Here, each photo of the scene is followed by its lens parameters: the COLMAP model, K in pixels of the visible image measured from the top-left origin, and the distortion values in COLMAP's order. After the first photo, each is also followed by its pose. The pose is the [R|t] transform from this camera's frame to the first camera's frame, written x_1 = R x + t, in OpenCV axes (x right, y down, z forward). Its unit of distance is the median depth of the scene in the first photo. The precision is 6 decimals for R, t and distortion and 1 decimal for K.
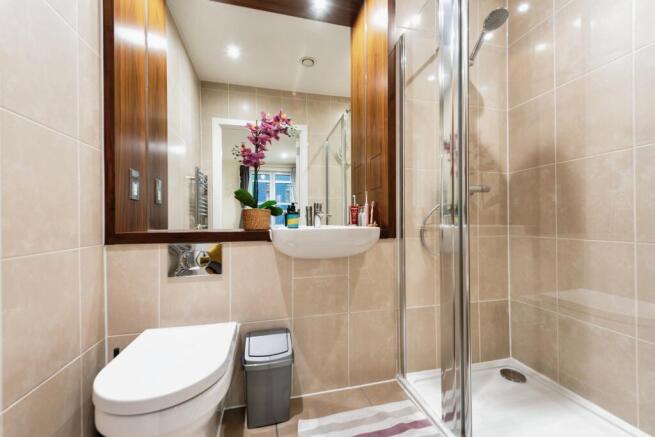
lens RADIAL K [[260.6, 0, 327.5], [0, 260.6, 218.5], [0, 0, 1]] dist [0.000248, -0.000098]
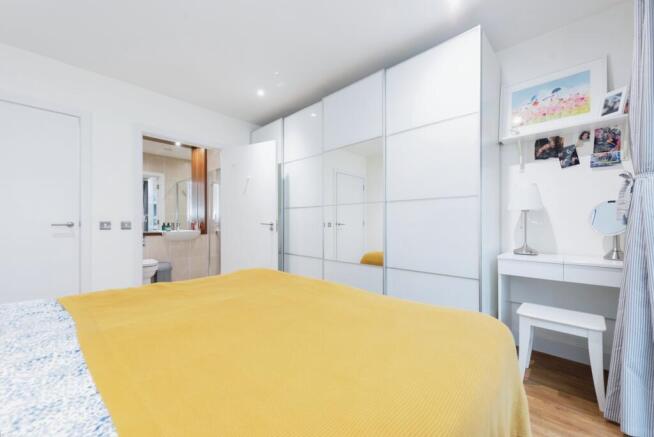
lens RADIAL K [[260.2, 0, 327.0], [0, 260.2, 218.5], [0, 0, 1]] dist [0.000248, -0.000098]
pose [[0.851460, 0.002229, 0.524414, -0.146248], [0.000454, 0.999987, -0.004987, -0.092868], [-0.524419, 0.004484, 0.851449, -2.391162]]
